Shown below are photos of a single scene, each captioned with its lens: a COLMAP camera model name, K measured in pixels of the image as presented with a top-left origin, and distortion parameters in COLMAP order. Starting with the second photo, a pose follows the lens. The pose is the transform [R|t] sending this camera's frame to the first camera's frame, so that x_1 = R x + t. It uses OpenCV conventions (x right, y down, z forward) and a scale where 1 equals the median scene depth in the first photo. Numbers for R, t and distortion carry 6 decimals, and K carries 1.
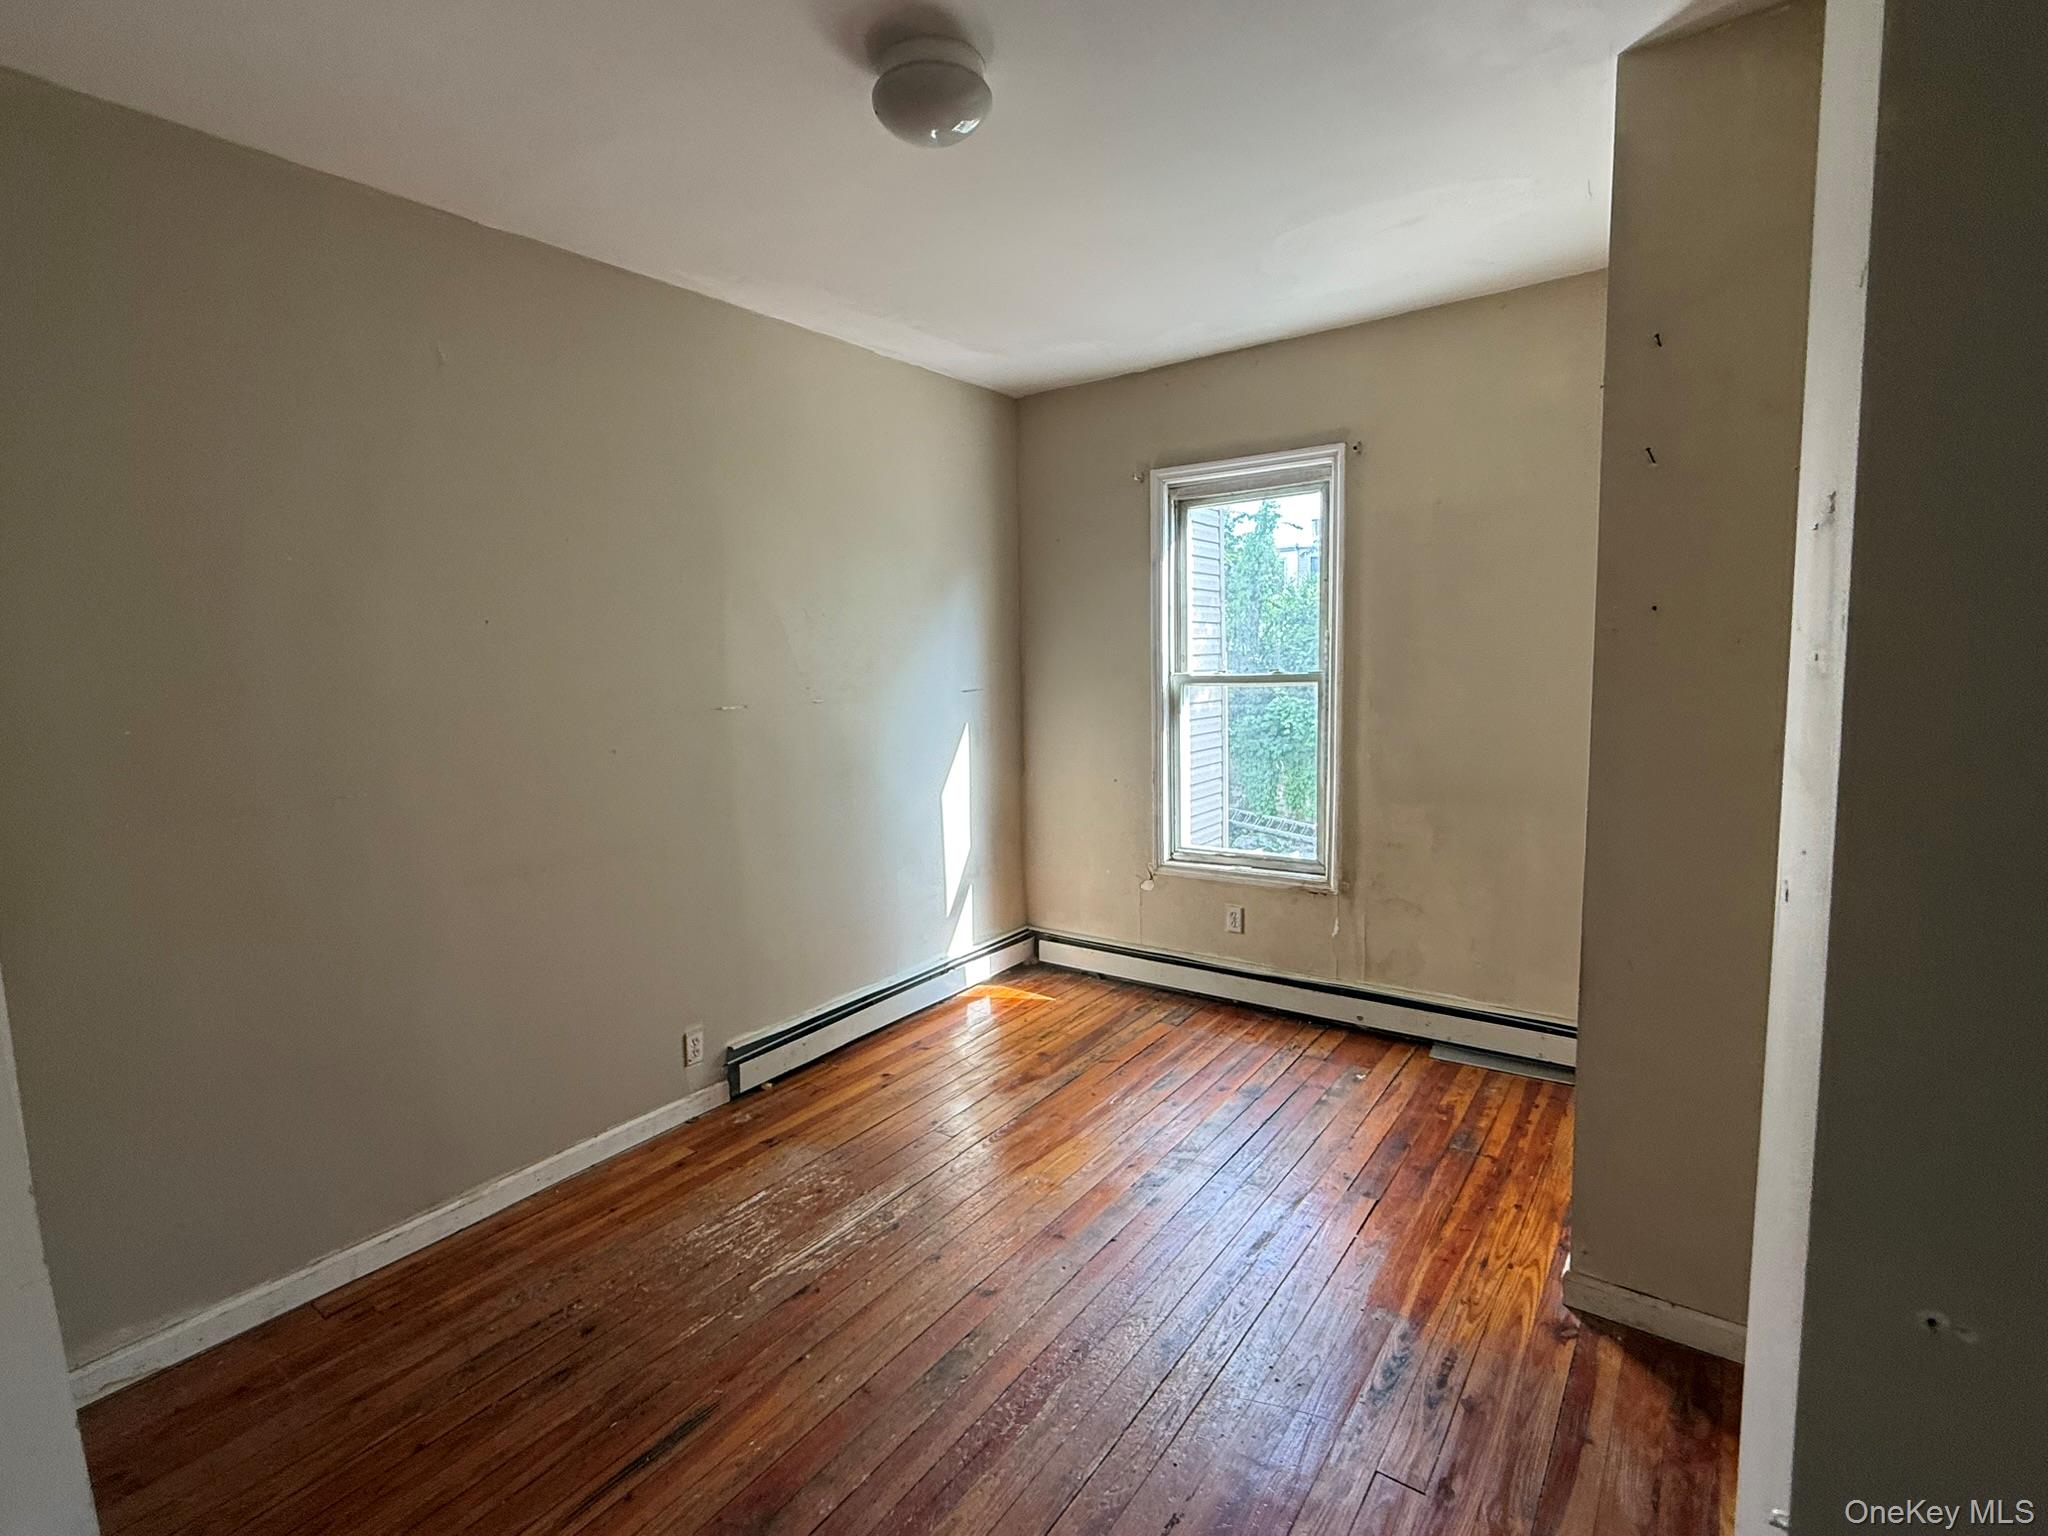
lens RADIAL K [[952.3, 0, 1019.0], [0, 952.3, 769.3], [0, 0, 1]] dist [0.004266, 0.000199]
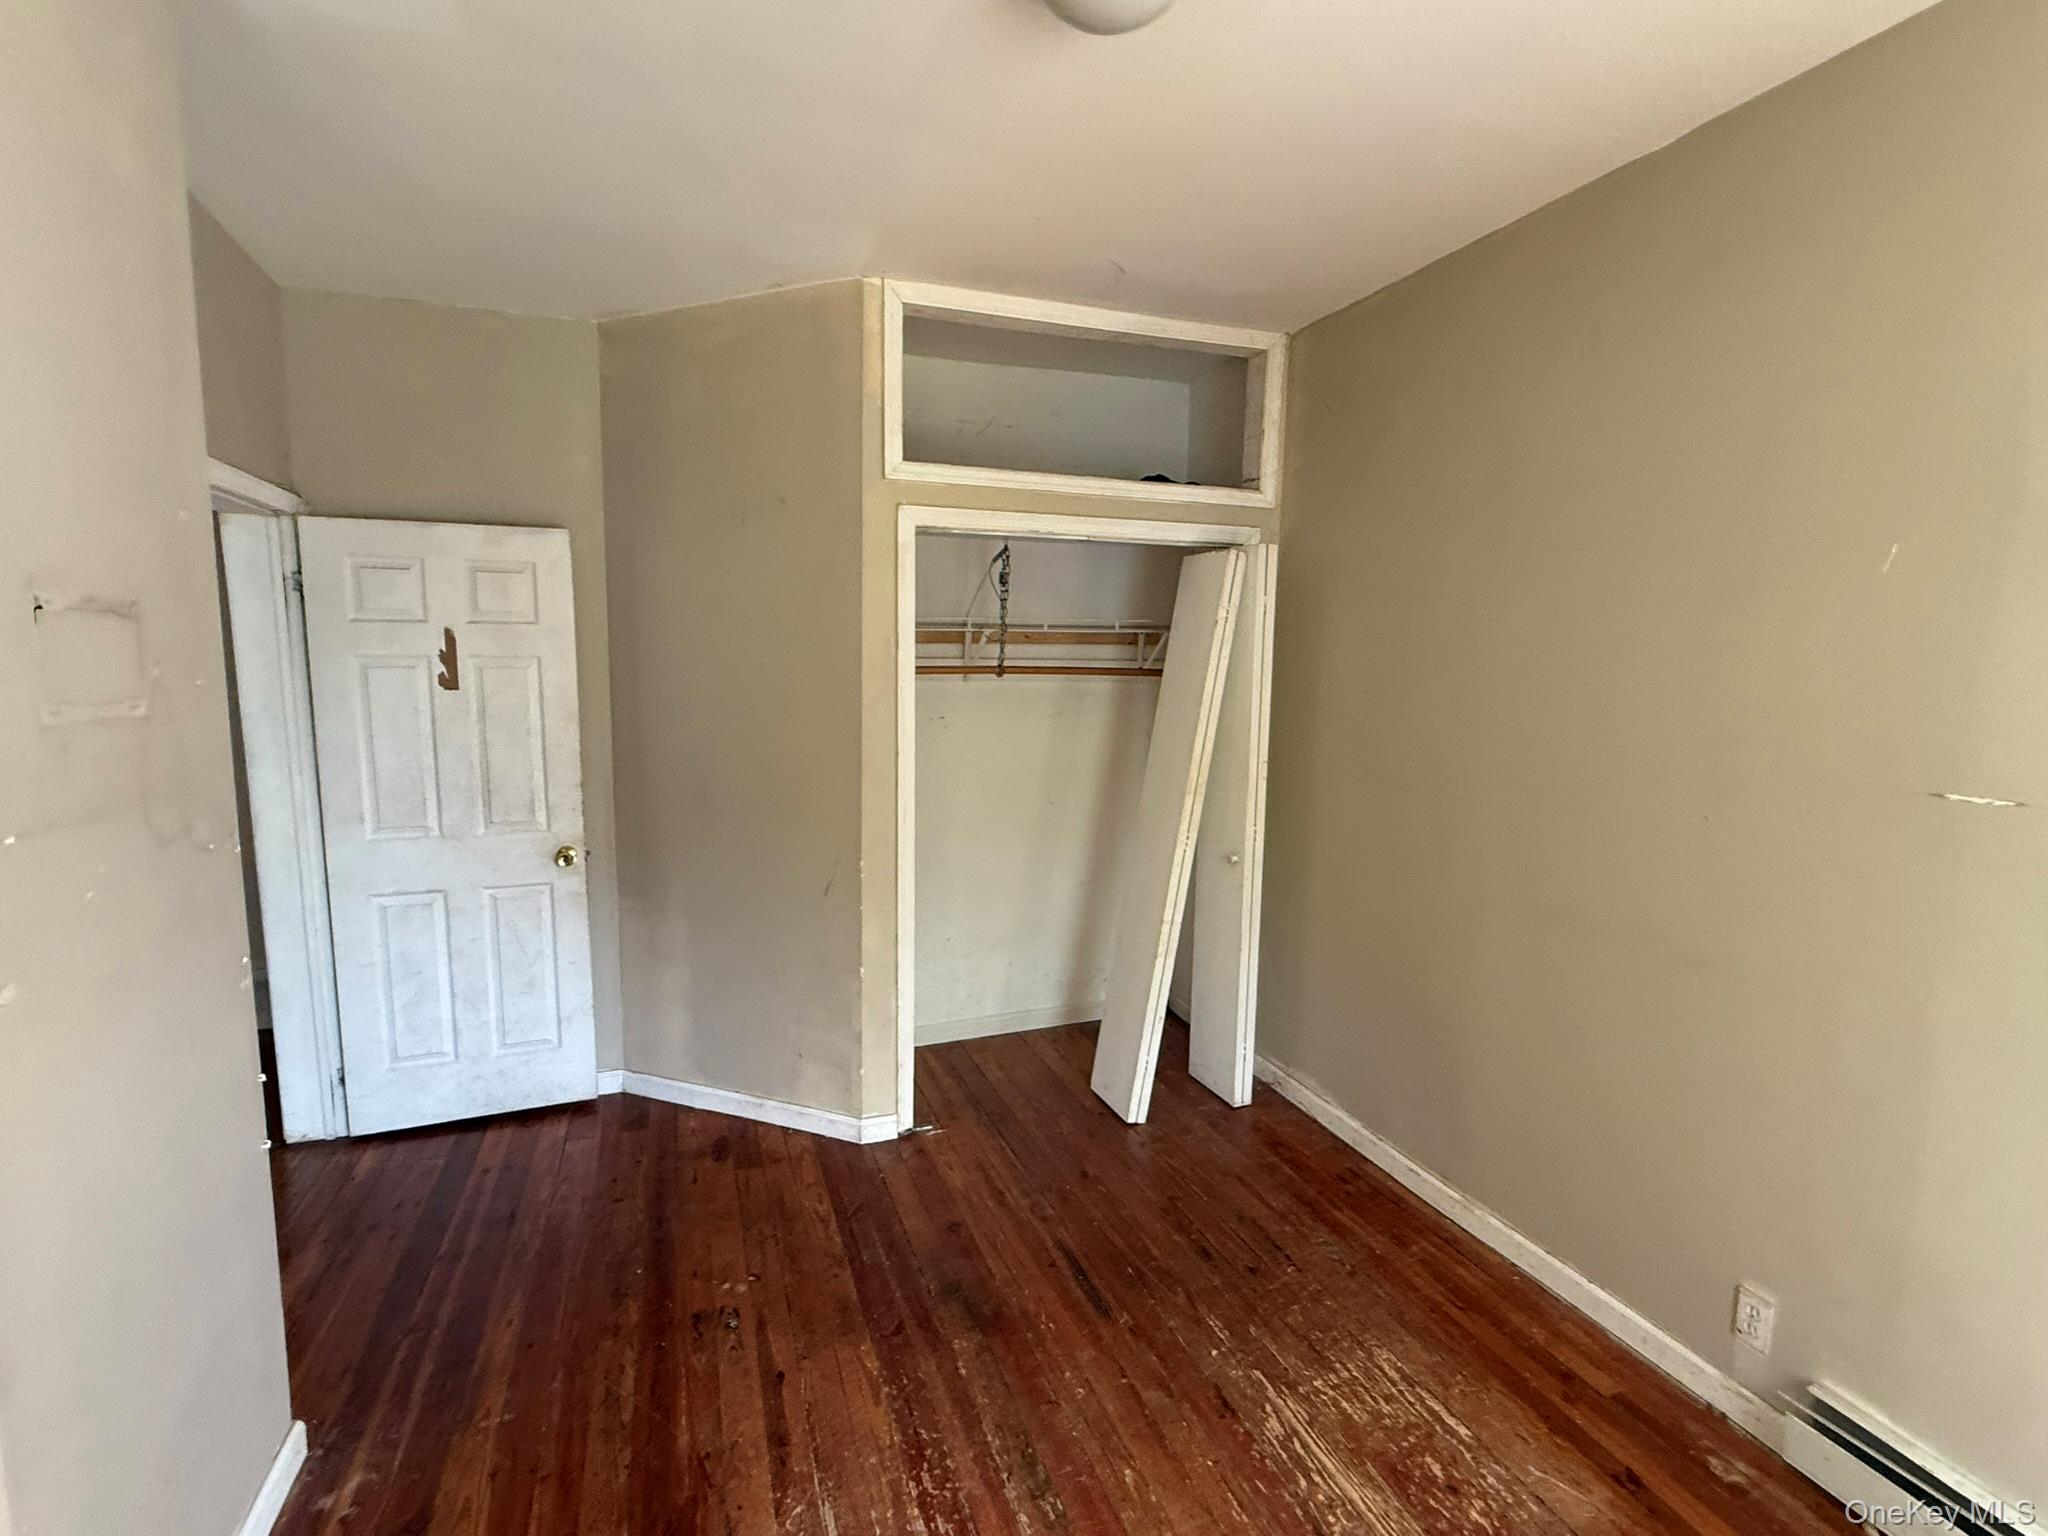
lens RADIAL K [[952.3, 0, 1021.7], [0, 952.3, 766.1], [0, 0, 1]] dist [0.004266, 0.000199]
pose [[-0.552163, 0.120590, -0.824969, 0.484899], [-0.094457, 0.974066, 0.205606, -0.174908], [0.828368, 0.191452, -0.526453, 1.082020]]
